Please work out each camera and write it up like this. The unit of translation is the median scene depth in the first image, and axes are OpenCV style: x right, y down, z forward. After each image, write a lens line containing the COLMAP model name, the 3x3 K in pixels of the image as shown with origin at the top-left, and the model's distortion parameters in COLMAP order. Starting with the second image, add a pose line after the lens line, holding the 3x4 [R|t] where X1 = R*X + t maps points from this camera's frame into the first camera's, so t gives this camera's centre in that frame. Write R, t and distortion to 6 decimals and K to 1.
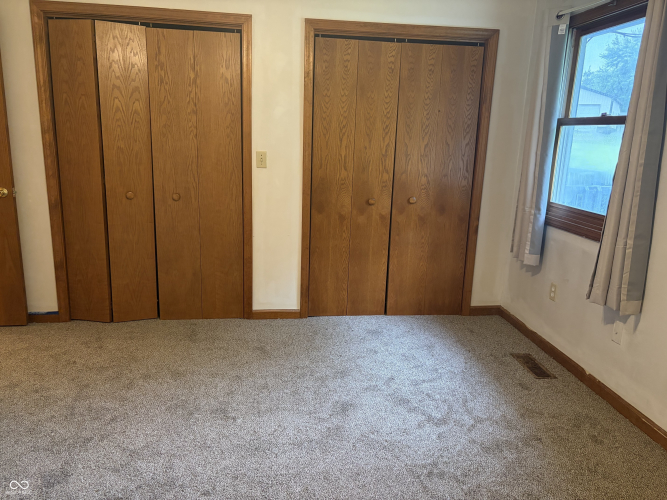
lens RADIAL K [[502.5, 0, 338.1], [0, 502.5, 247.5], [0, 0, 1]] dist [0.054084, -0.057043]
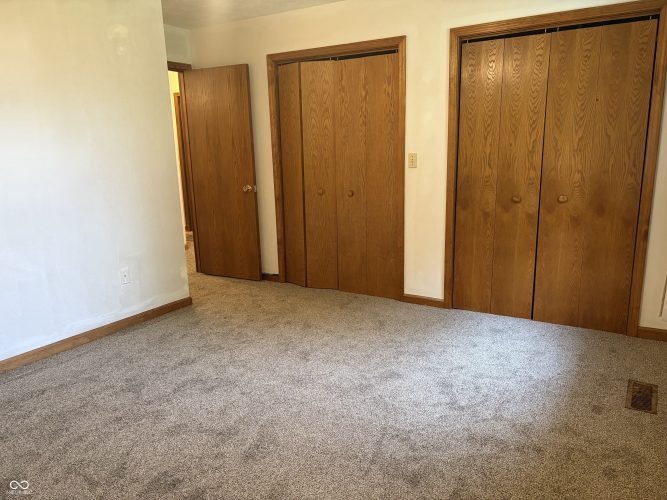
lens RADIAL K [[502.5, 0, 343.2], [0, 502.5, 250.5], [0, 0, 1]] dist [0.054084, -0.057043]
pose [[0.779848, 0.079785, -0.620863, 0.447996], [-0.085860, 0.996103, 0.020160, 0.017352], [0.620052, 0.037585, 0.783660, 0.024920]]
